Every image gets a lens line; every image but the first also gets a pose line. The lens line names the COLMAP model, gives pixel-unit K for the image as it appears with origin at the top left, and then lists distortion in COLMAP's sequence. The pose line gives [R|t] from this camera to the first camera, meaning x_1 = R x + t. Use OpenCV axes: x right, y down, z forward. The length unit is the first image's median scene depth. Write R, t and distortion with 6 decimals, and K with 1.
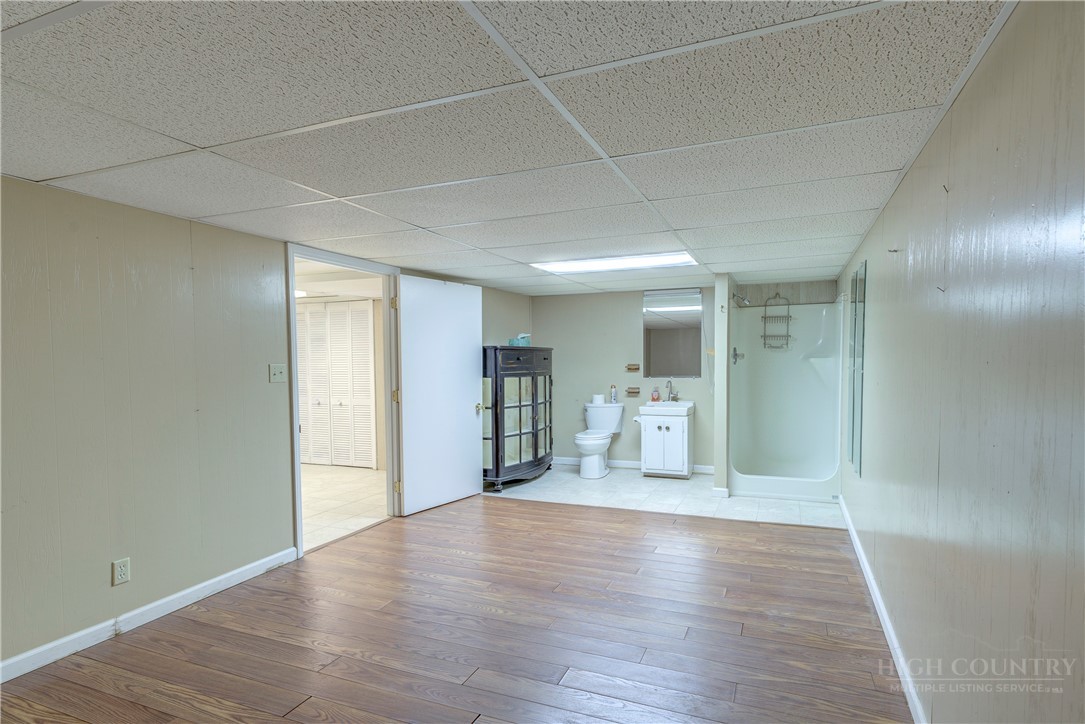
lens RADIAL K [[525.1, 0, 580.0], [0, 525.1, 381.4], [0, 0, 1]] dist [0.008172, 0.002839]
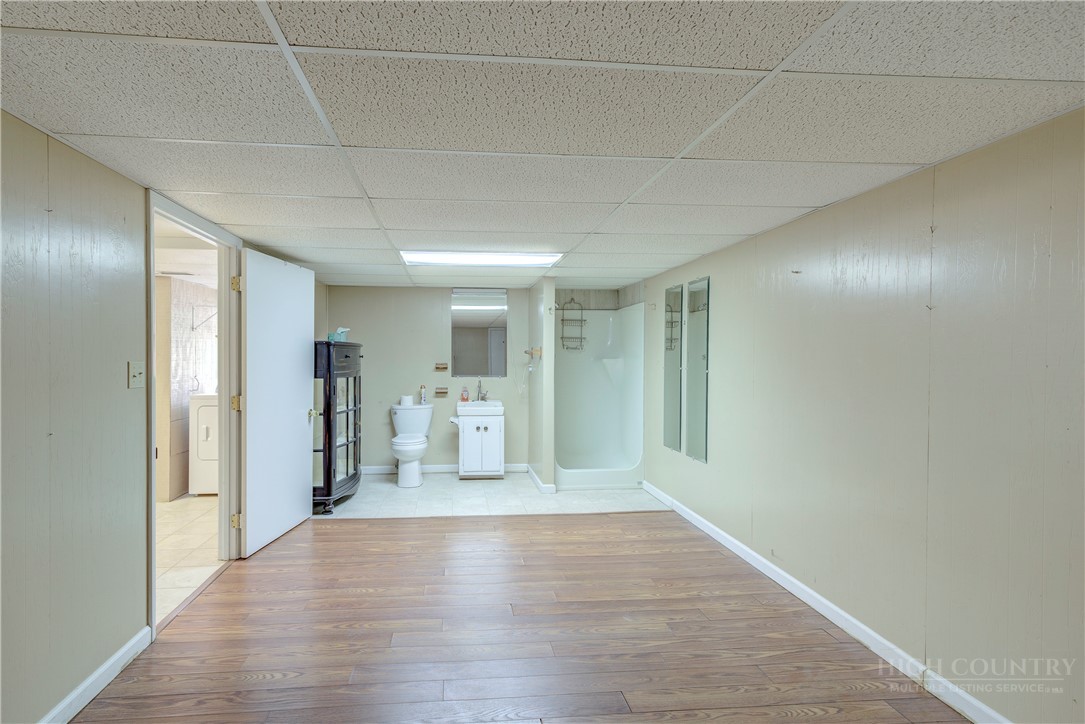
lens RADIAL K [[525.1, 0, 549.8], [0, 525.1, 363.0], [0, 0, 1]] dist [0.008172, 0.002839]
pose [[0.902930, 0.006678, 0.429736, -0.271262], [0.007342, 0.999494, -0.030958, -0.003700], [-0.429725, 0.031108, 0.902424, 0.099309]]
